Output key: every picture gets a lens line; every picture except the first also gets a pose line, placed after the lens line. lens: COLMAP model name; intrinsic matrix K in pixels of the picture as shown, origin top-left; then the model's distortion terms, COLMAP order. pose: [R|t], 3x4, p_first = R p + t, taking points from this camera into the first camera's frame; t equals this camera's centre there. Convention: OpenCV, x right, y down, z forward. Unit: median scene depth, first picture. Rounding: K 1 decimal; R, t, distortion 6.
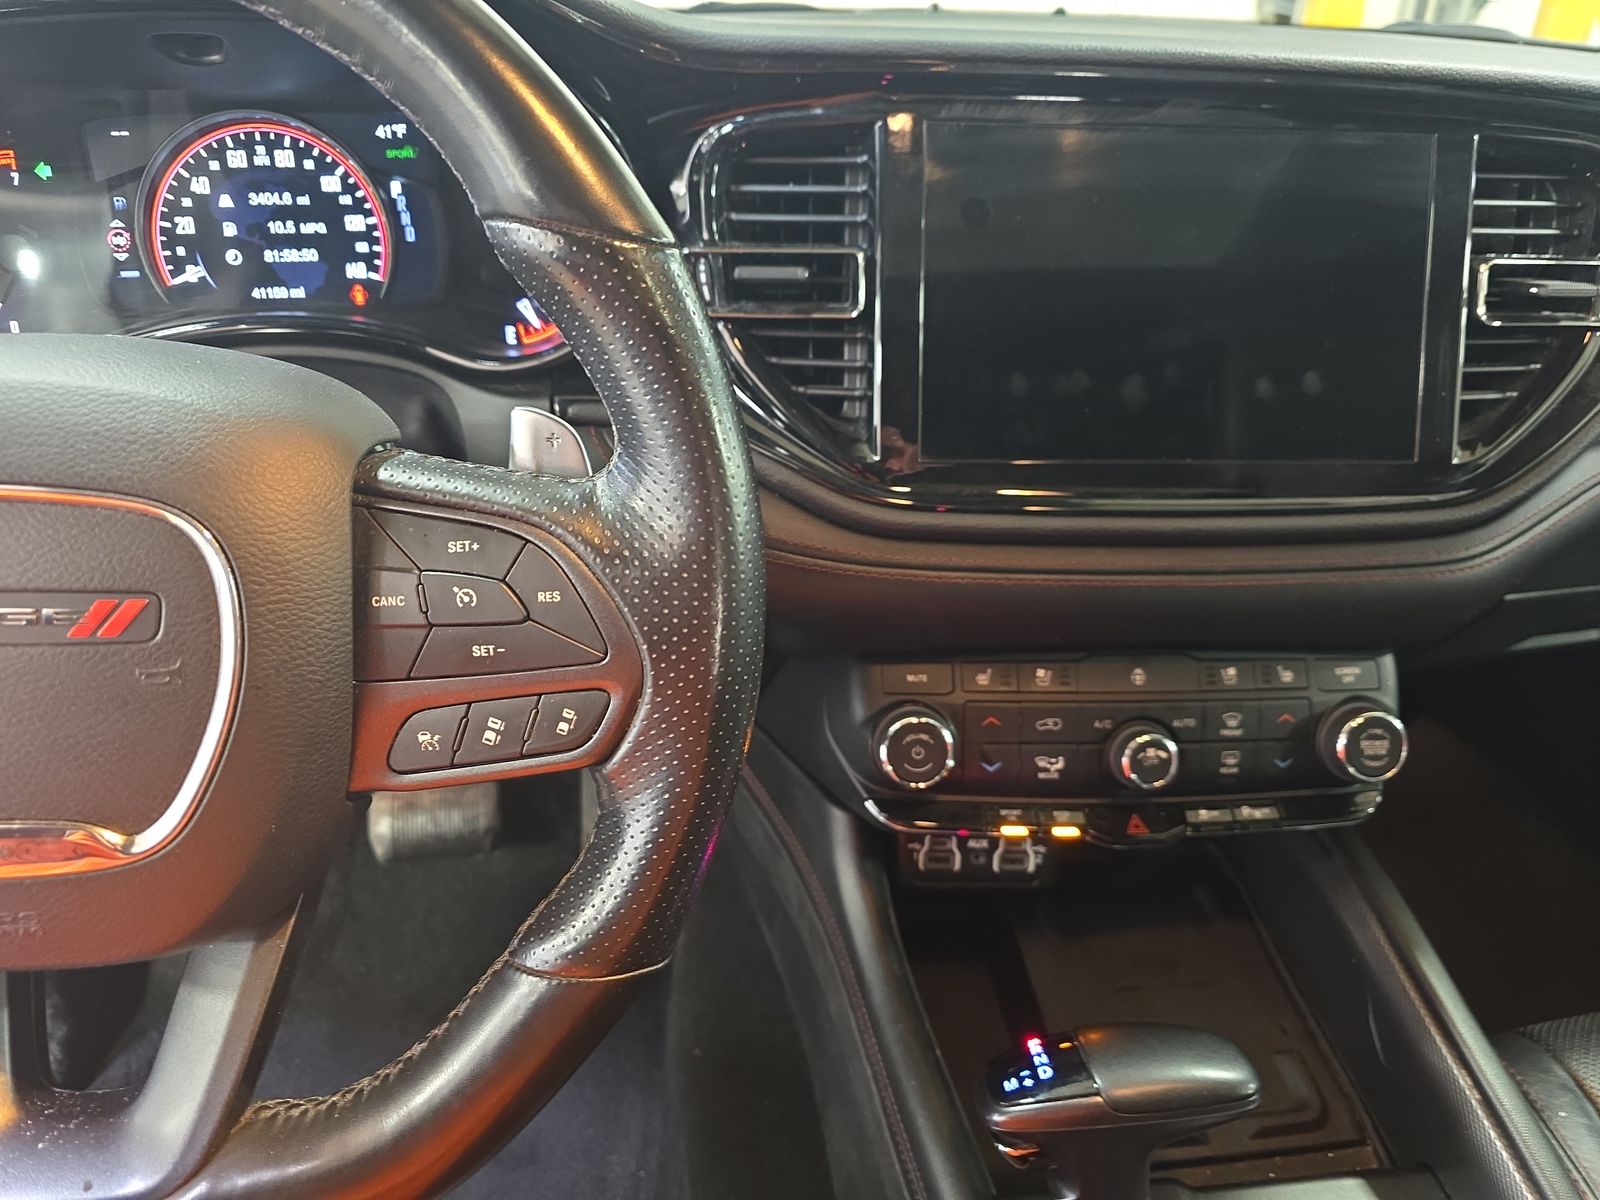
lens RADIAL K [[1162.0, 0, 800.0], [0, 1162.0, 600.0], [0, 0, 1]] dist [0.060645, -0.063776]
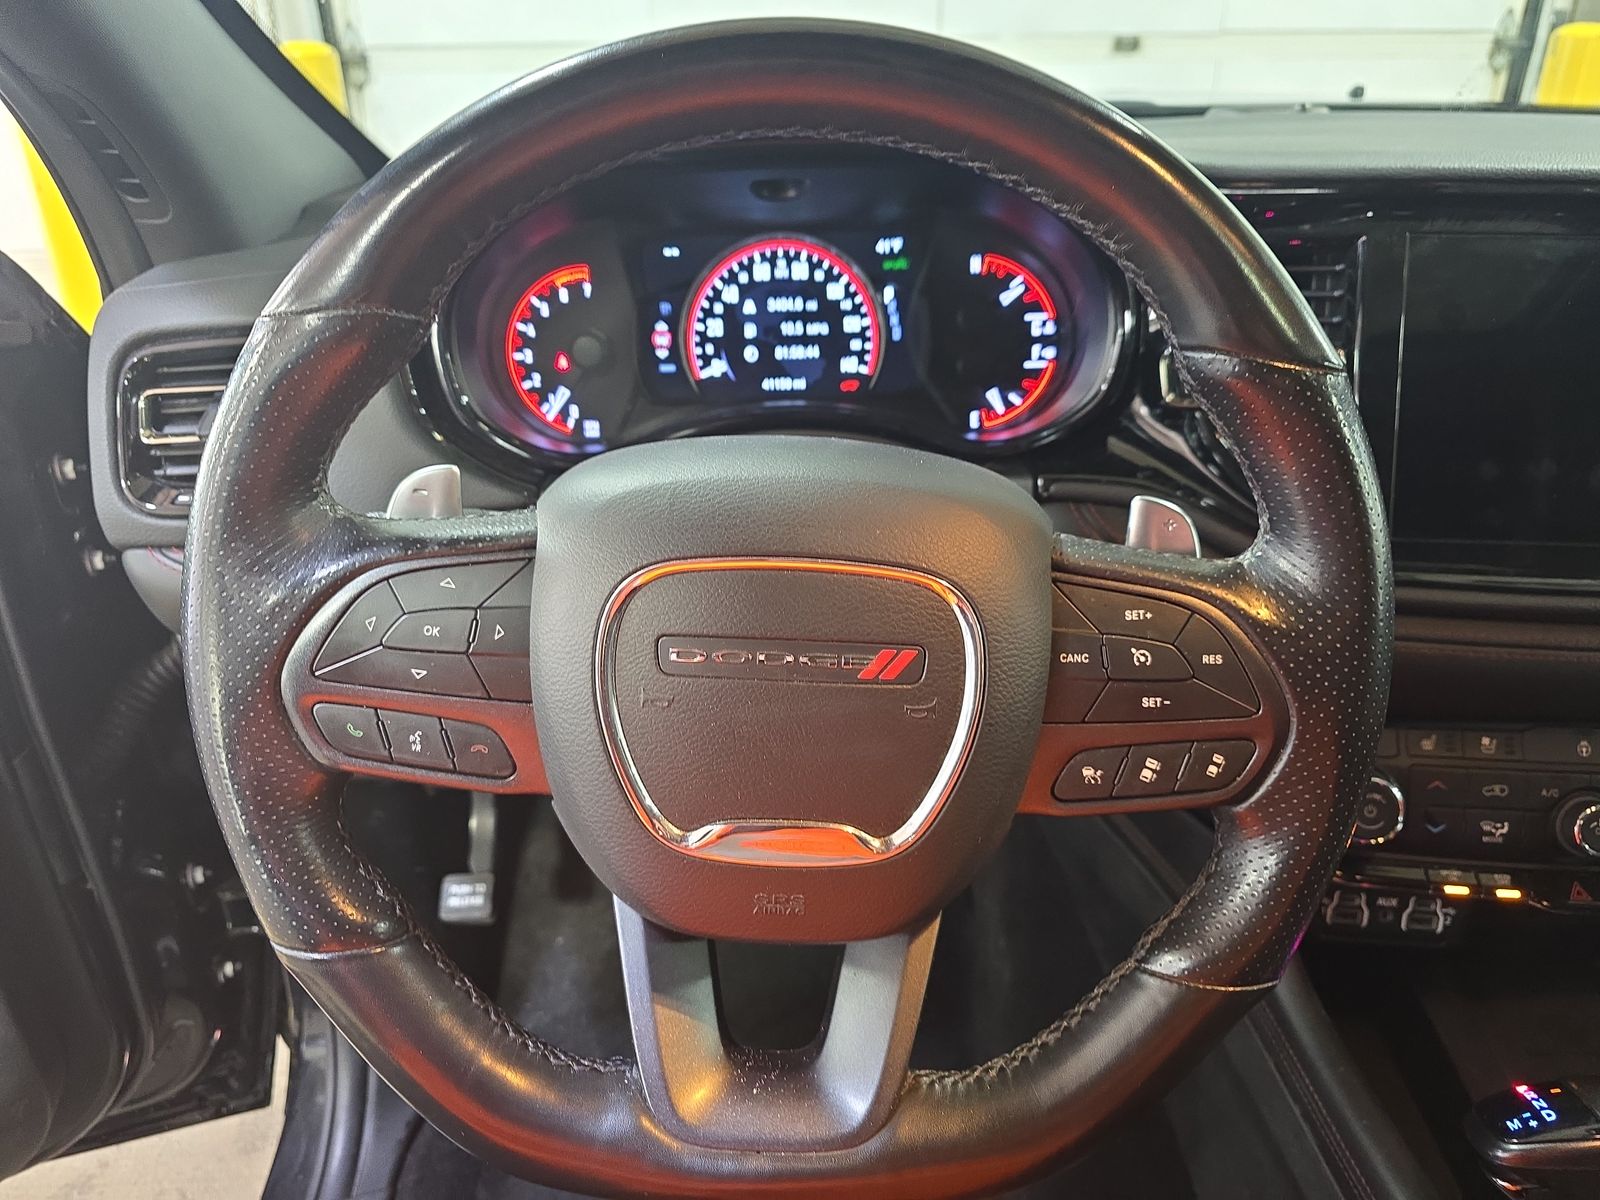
lens RADIAL K [[1162.0, 0, 800.0], [0, 1162.0, 600.0], [0, 0, 1]] dist [0.060645, -0.063776]
pose [[0.991593, 0.029765, -0.125922, -0.279597], [-0.035076, 0.998577, -0.040169, -0.000314], [0.124548, 0.044248, 0.991227, -0.139045]]
